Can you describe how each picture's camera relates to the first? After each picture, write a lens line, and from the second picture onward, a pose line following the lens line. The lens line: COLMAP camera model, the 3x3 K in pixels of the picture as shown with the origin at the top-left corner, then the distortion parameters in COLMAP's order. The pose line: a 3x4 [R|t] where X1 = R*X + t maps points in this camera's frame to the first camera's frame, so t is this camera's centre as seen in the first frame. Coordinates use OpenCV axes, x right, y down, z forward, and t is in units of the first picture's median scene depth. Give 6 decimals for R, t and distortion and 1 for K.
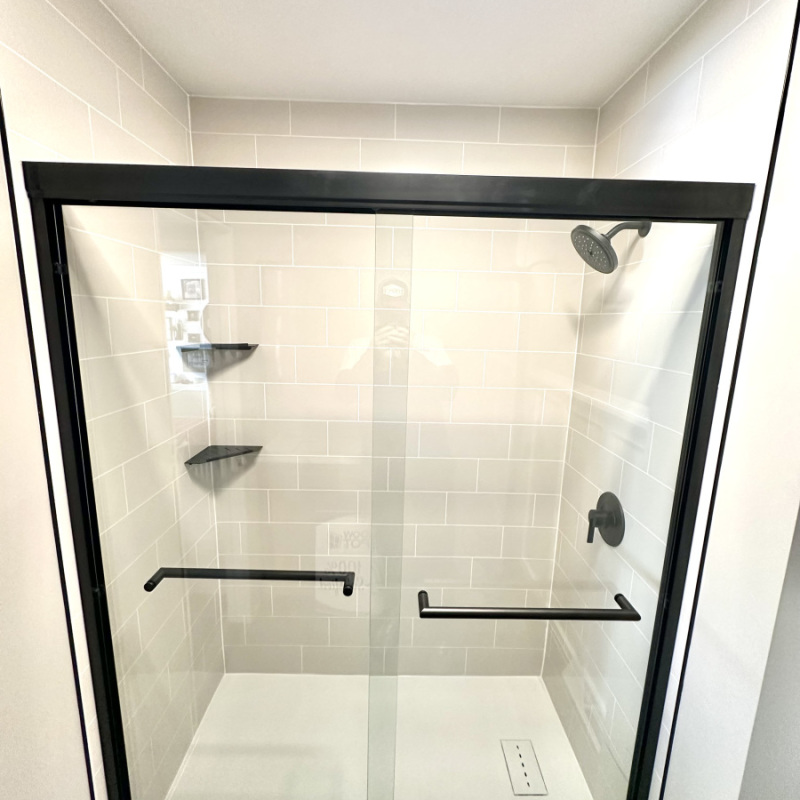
lens RADIAL K [[424.0, 0, 402.0], [0, 424.0, 398.3], [0, 0, 1]] dist [-0.001366, -0.002413]
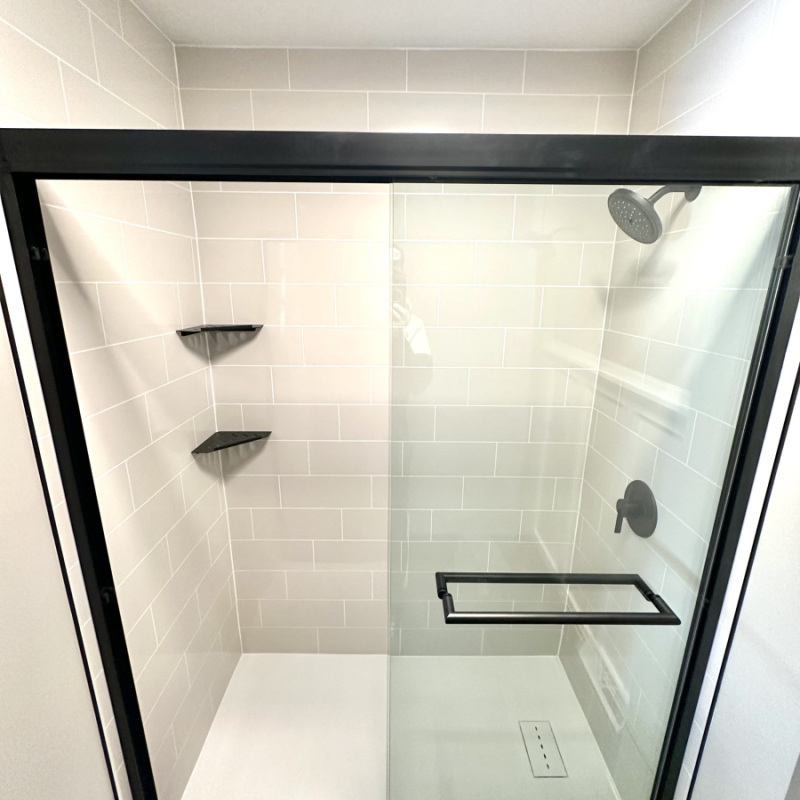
lens RADIAL K [[424.0, 0, 400.6], [0, 424.0, 398.2], [0, 0, 1]] dist [-0.001366, -0.002413]
pose [[0.999790, -0.011978, -0.016651, -0.024403], [0.013226, 0.996944, 0.076994, -0.040427], [0.015678, -0.077198, 0.996893, 0.066272]]
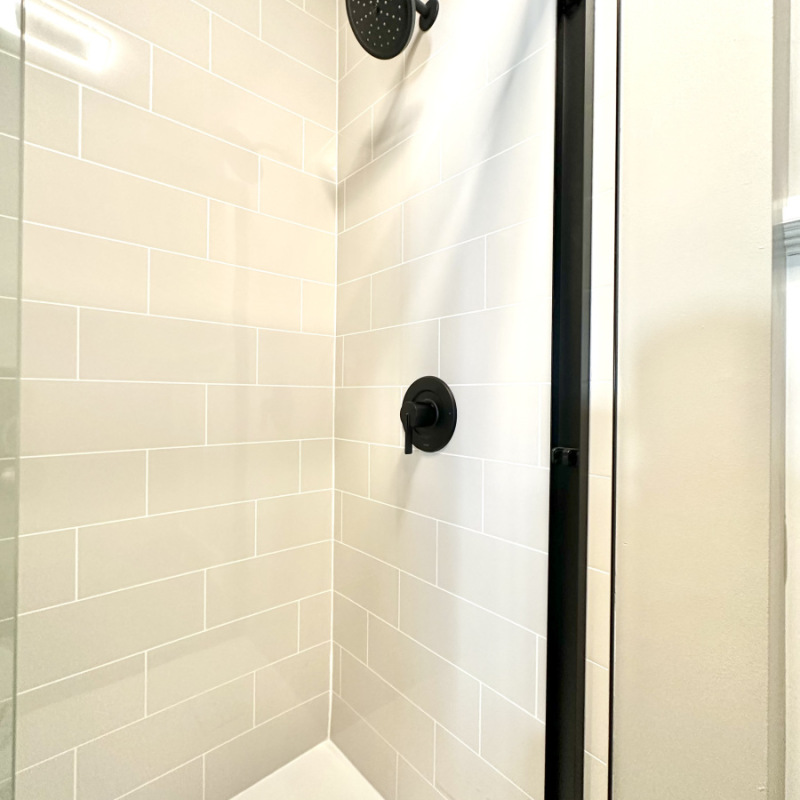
lens RADIAL K [[424.0, 0, 398.7], [0, 424.0, 399.4], [0, 0, 1]] dist [-0.001366, -0.002413]
pose [[0.763435, -0.023804, 0.645446, 0.007156], [0.129853, 0.984573, -0.117279, 0.331216], [-0.632697, 0.173348, 0.754749, 0.497474]]
